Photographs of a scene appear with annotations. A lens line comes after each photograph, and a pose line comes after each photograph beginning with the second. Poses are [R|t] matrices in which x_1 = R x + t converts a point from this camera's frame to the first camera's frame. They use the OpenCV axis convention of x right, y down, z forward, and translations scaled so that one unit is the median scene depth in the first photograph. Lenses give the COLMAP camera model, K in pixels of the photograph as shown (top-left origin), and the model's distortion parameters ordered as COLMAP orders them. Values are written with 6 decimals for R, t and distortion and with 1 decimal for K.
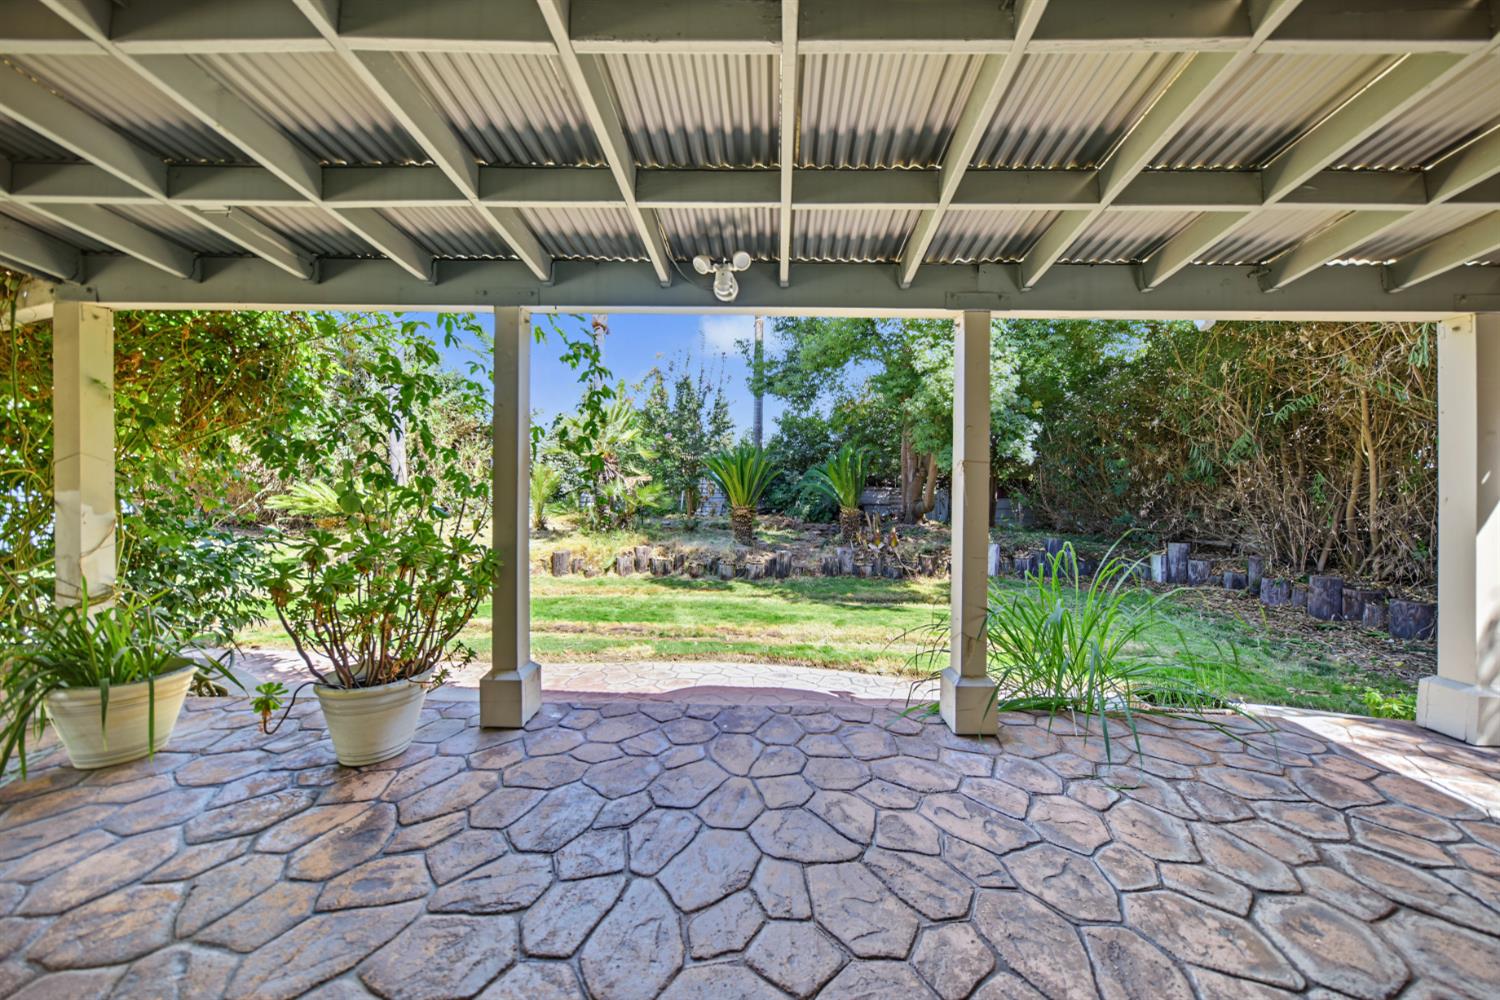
lens RADIAL K [[492.1, 0, 761.2], [0, 492.1, 494.5], [0, 0, 1]] dist [-0.003139, 0.000134]
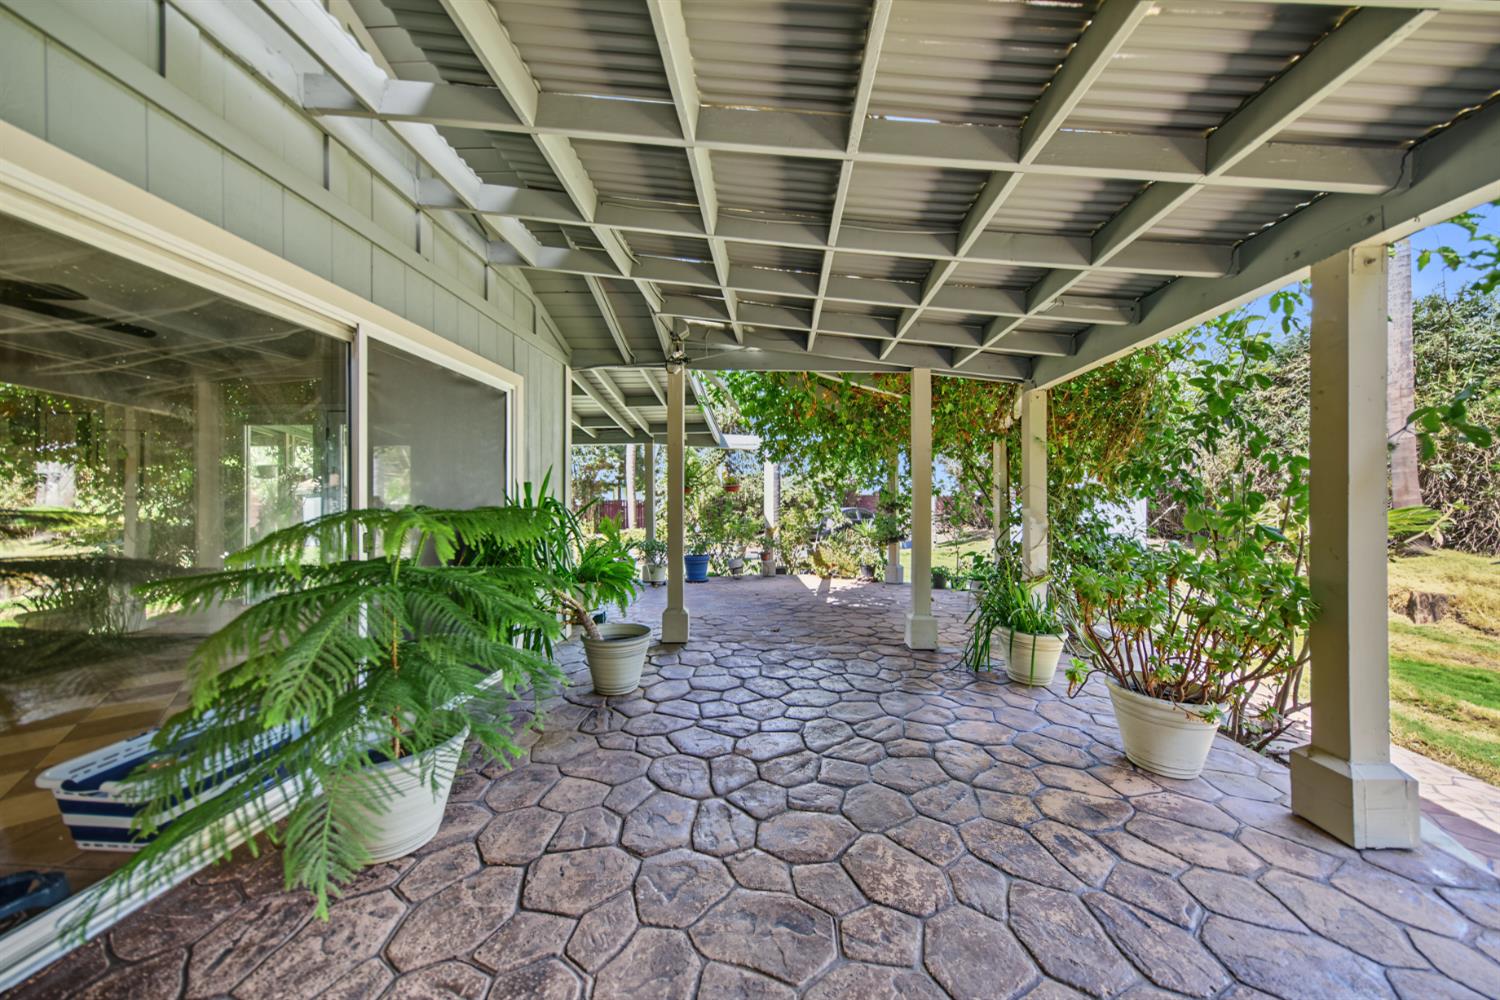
lens RADIAL K [[492.1, 0, 761.1], [0, 492.1, 500.8], [0, 0, 1]] dist [-0.003139, 0.000134]
pose [[-0.035252, -0.017134, -0.999232, 0.286519], [-0.010637, 0.999803, -0.016768, 0.004197], [0.999322, 0.010038, -0.035428, 0.215769]]
